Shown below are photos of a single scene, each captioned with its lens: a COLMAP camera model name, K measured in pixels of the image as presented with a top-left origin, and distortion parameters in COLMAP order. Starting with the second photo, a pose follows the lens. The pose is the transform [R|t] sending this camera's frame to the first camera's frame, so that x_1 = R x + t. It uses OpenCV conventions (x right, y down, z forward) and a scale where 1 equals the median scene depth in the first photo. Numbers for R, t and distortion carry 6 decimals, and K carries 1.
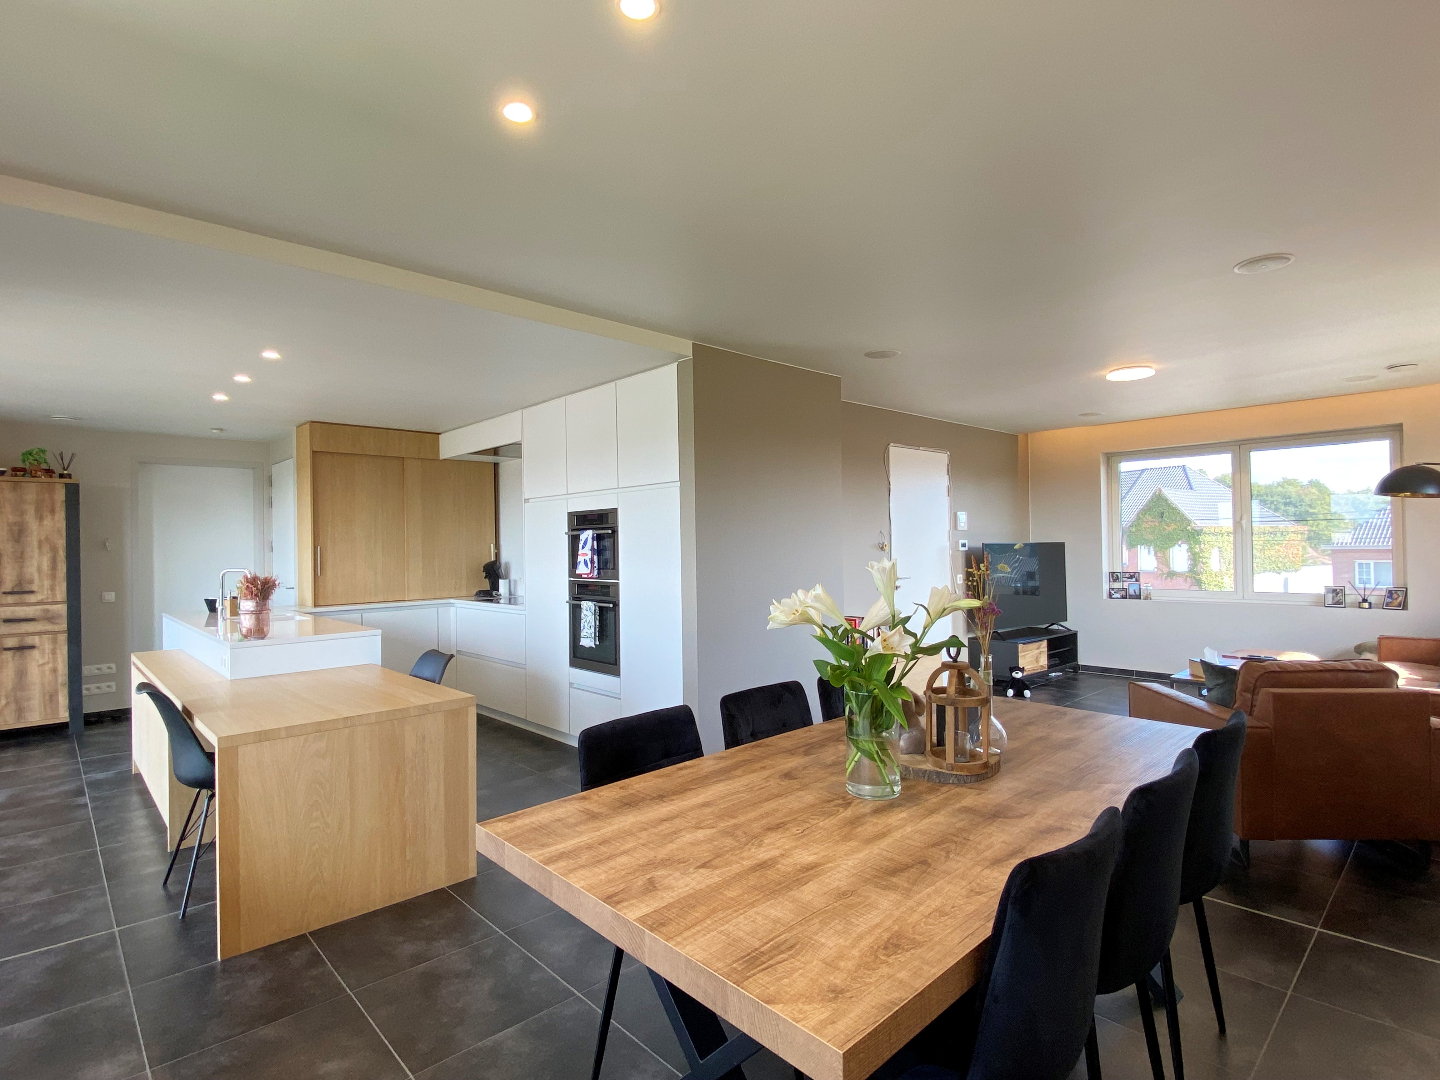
lens RADIAL K [[724.2, 0, 720.0], [0, 724.2, 540.0], [0, 0, 1]] dist [0.000919, 0.000185]
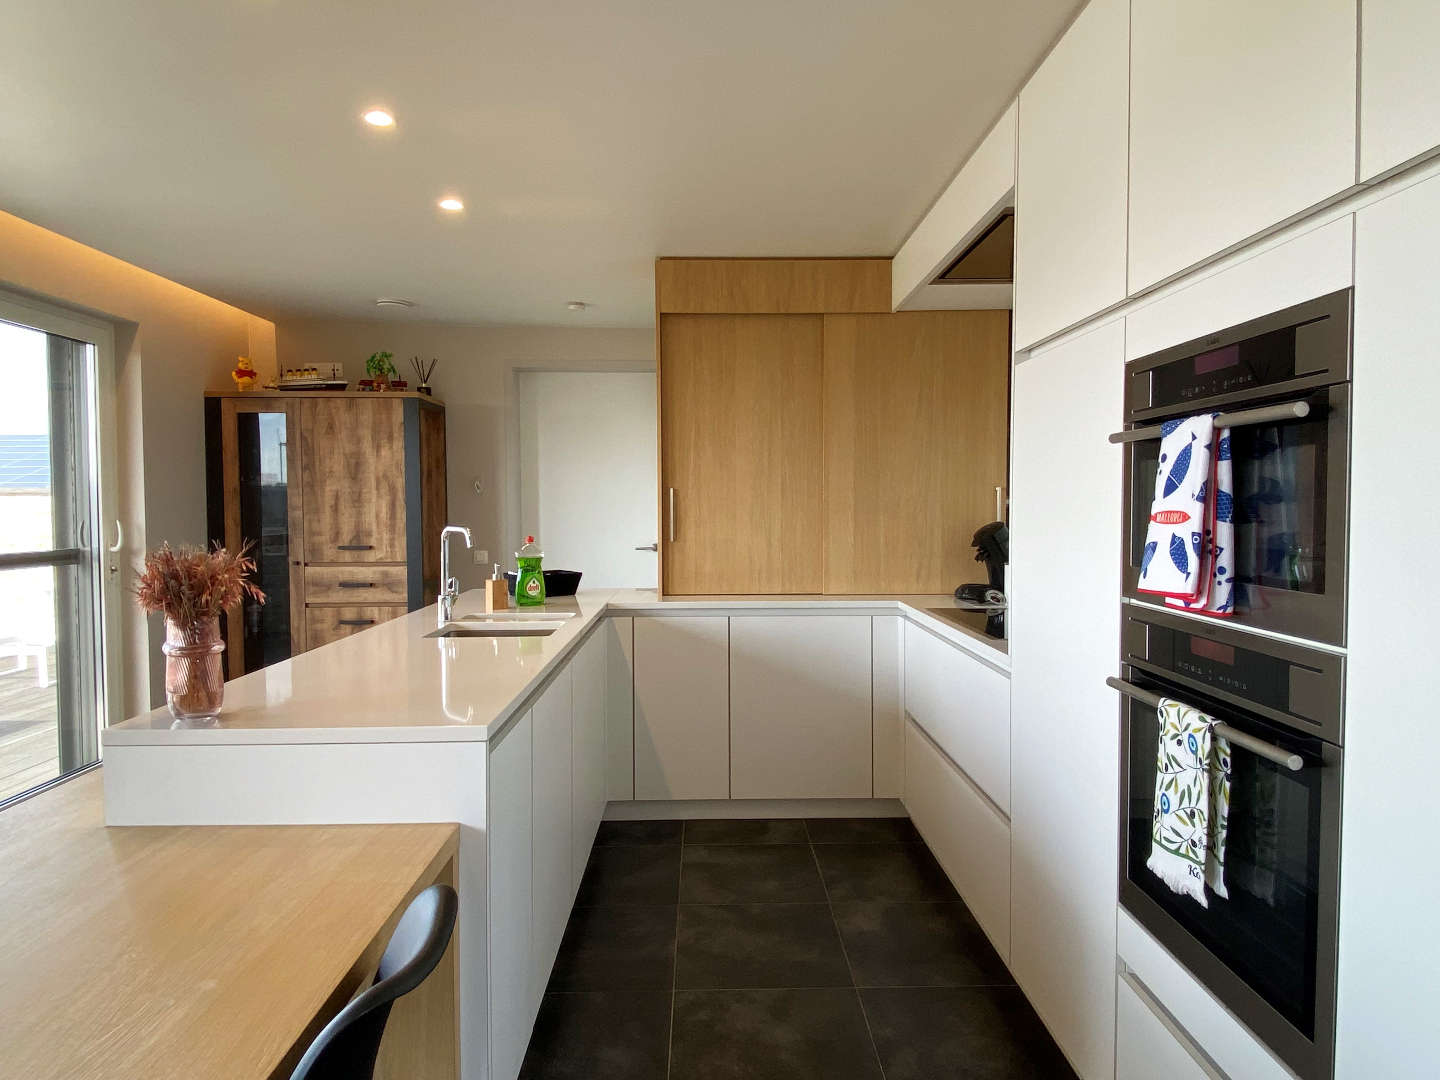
lens RADIAL K [[875.5, 0, 722.2], [0, 875.5, 533.7], [0, 0, 1]] dist [0.002231, -0.000084]
pose [[0.744080, 0.037934, -0.667012, -0.097478], [-0.004305, 0.998638, 0.051991, 0.010603], [0.668076, -0.035814, 0.743231, 0.640658]]
